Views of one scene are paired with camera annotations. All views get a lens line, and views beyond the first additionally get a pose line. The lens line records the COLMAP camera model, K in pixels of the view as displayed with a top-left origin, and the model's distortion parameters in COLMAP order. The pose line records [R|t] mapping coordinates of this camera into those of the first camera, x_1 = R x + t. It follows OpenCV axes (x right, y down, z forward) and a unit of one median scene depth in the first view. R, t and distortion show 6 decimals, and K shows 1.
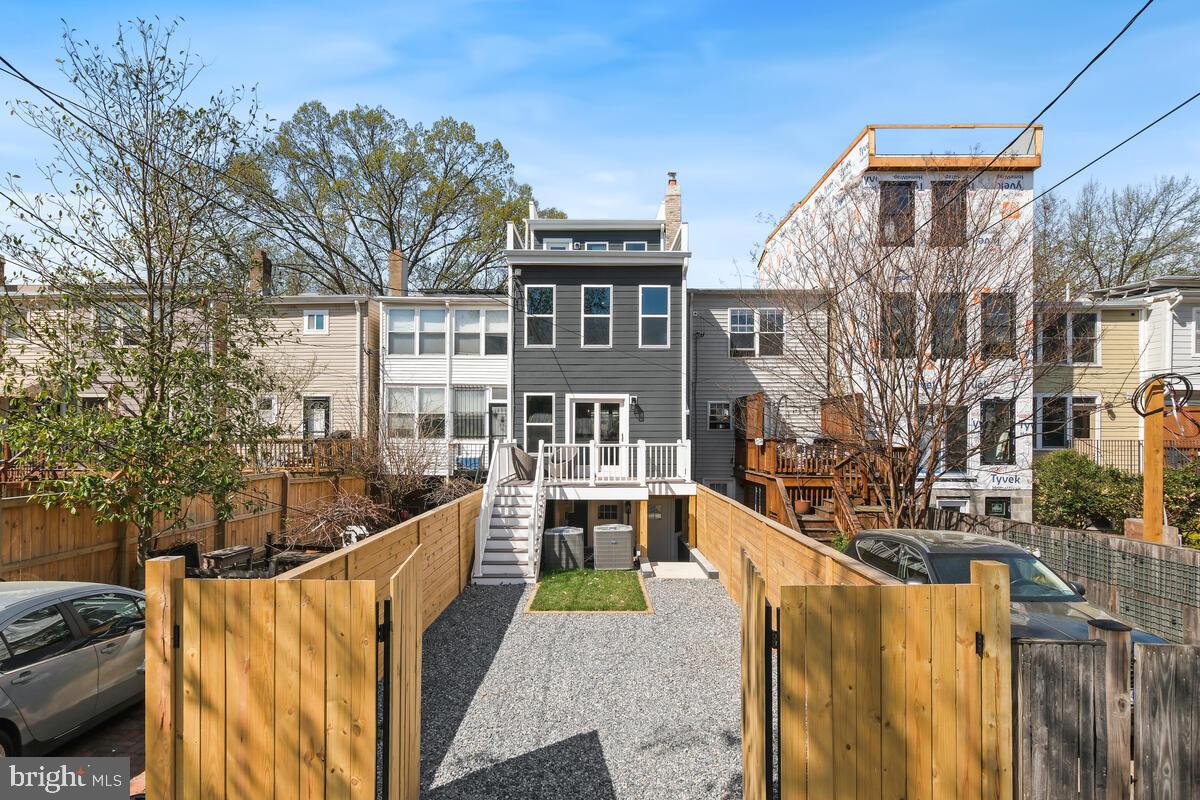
lens RADIAL K [[529.1, 0, 599.0], [0, 529.1, 434.6], [0, 0, 1]] dist [0.002770, -0.000605]
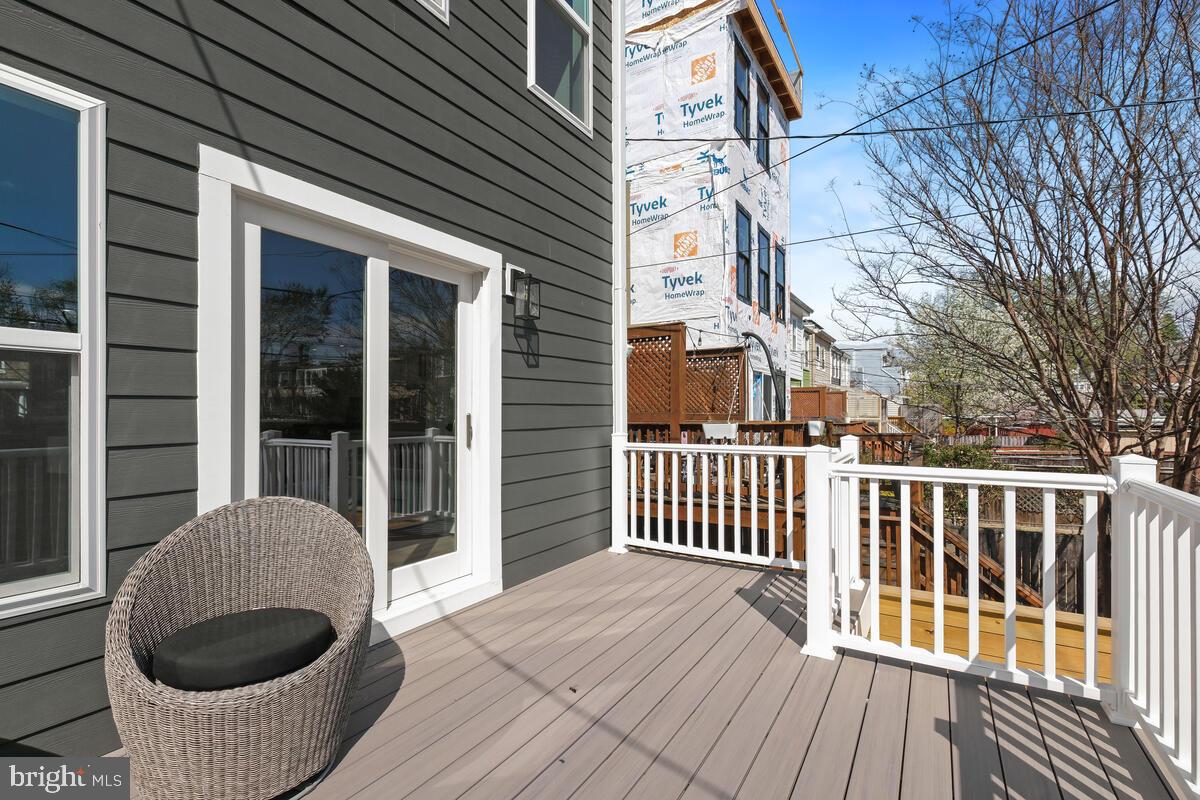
lens RADIAL K [[529.1, 0, 601.3], [0, 529.1, 406.3], [0, 0, 1]] dist [0.002770, -0.000605]
pose [[0.527210, 0.003532, 0.849728, -0.127688], [-0.002356, 0.999994, -0.002695, -0.004909], [-0.849732, -0.000582, 0.527215, 0.826498]]
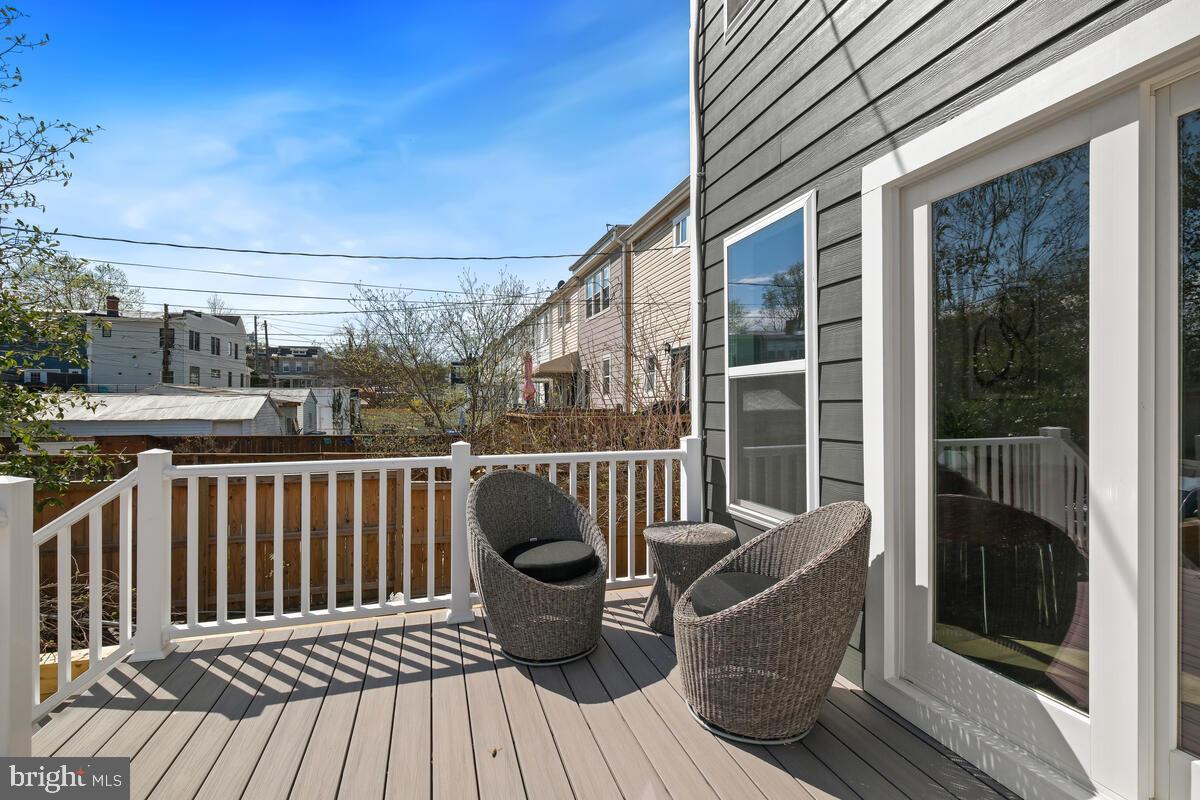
lens RADIAL K [[529.1, 0, 597.9], [0, 529.1, 399.8], [0, 0, 1]] dist [0.002770, -0.000605]
pose [[0.302156, -0.004242, -0.953249, 0.063107], [0.008625, 0.999961, -0.001716, -0.008348], [0.953220, -0.007704, 0.302181, 0.873079]]
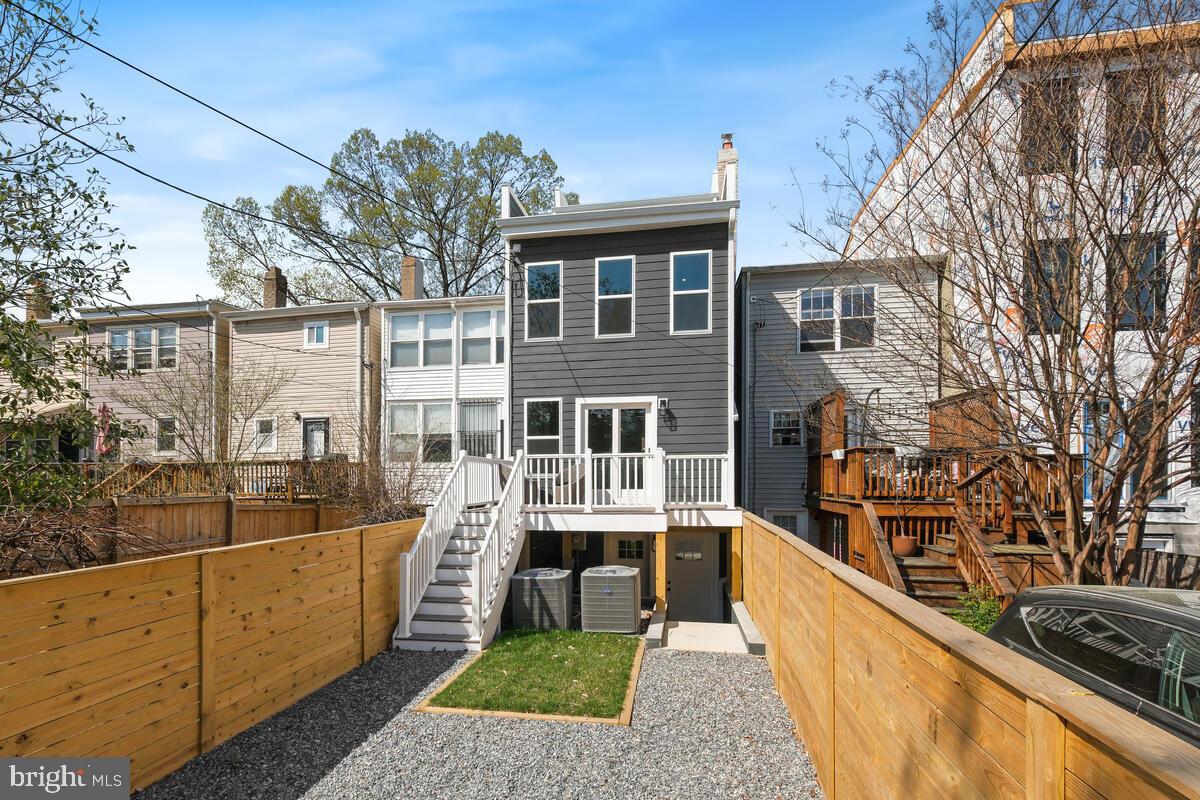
lens RADIAL K [[529.1, 0, 590.2], [0, 529.1, 480.4], [0, 0, 1]] dist [0.002770, -0.000605]
pose [[0.987066, -0.007418, -0.160142, 0.082477], [0.009296, 0.999896, 0.010981, 0.036080], [0.160044, -0.012328, 0.987033, 0.228563]]
